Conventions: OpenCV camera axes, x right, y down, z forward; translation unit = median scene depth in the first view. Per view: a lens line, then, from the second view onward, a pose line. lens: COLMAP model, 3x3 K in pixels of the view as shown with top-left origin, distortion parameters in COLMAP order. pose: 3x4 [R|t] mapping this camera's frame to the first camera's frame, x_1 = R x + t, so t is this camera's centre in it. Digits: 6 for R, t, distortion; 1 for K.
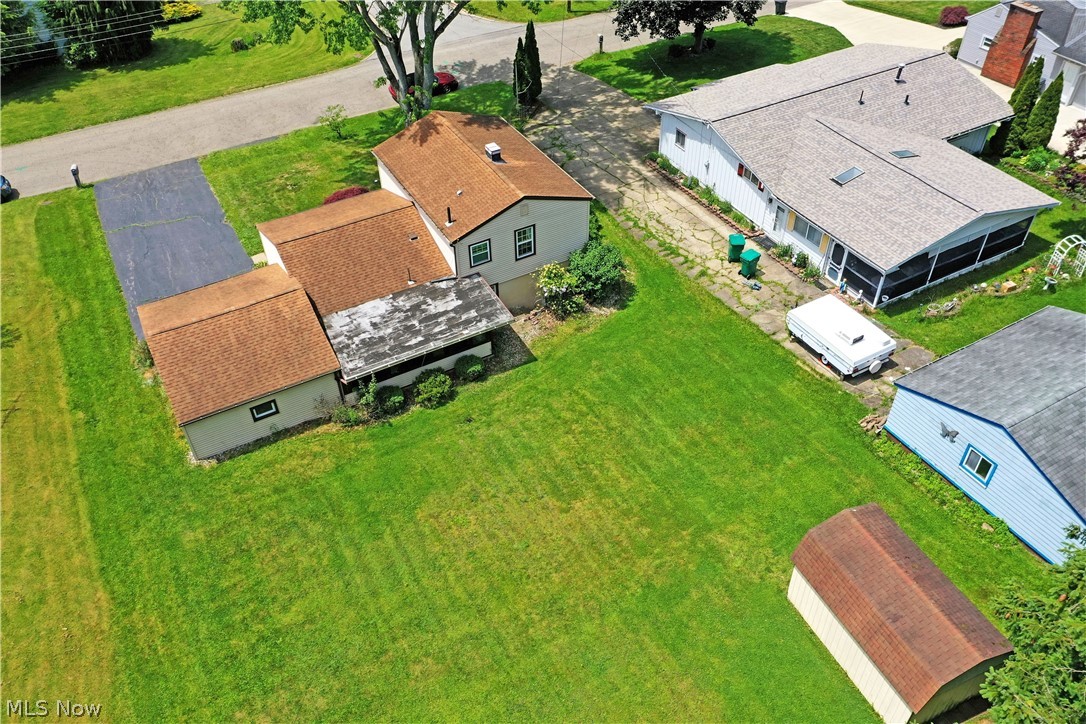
lens RADIAL K [[869.0, 0, 537.7], [0, 869.0, 363.6], [0, 0, 1]] dist [0.026000, -0.003284]
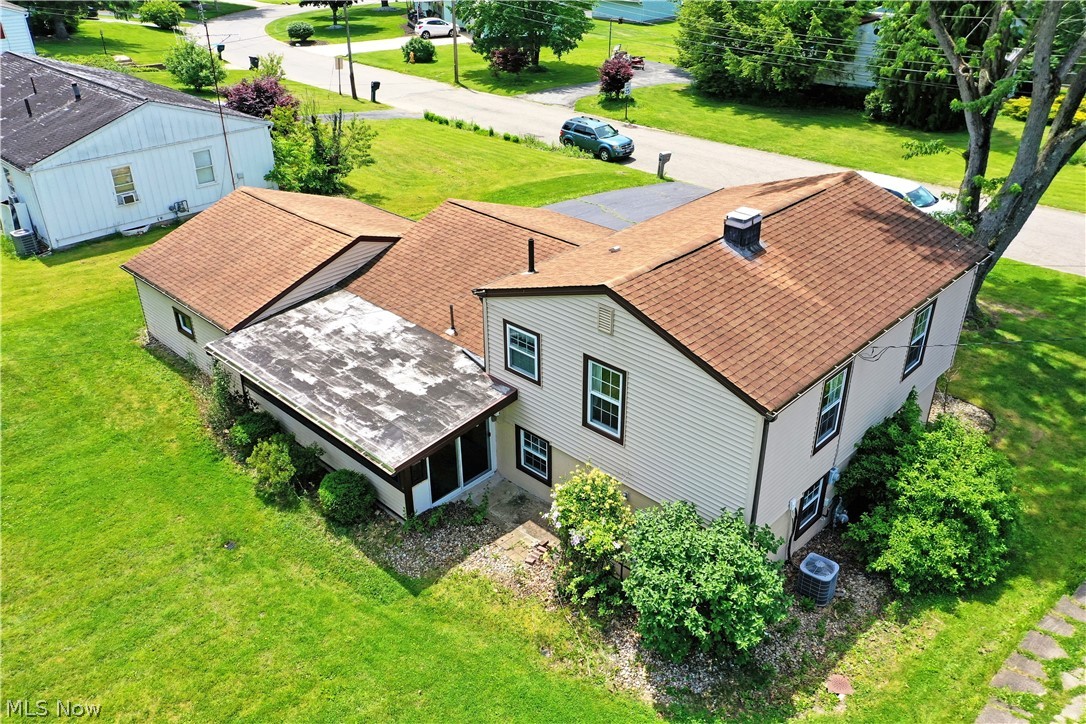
lens RADIAL K [[869.0, 0, 537.7], [0, 869.0, 363.6], [0, 0, 1]] dist [0.026000, -0.003284]
pose [[0.281932, 0.473667, -0.834358, 0.347445], [-0.637451, 0.742421, 0.206077, -0.233854], [0.717057, 0.473763, 0.511252, 0.796461]]
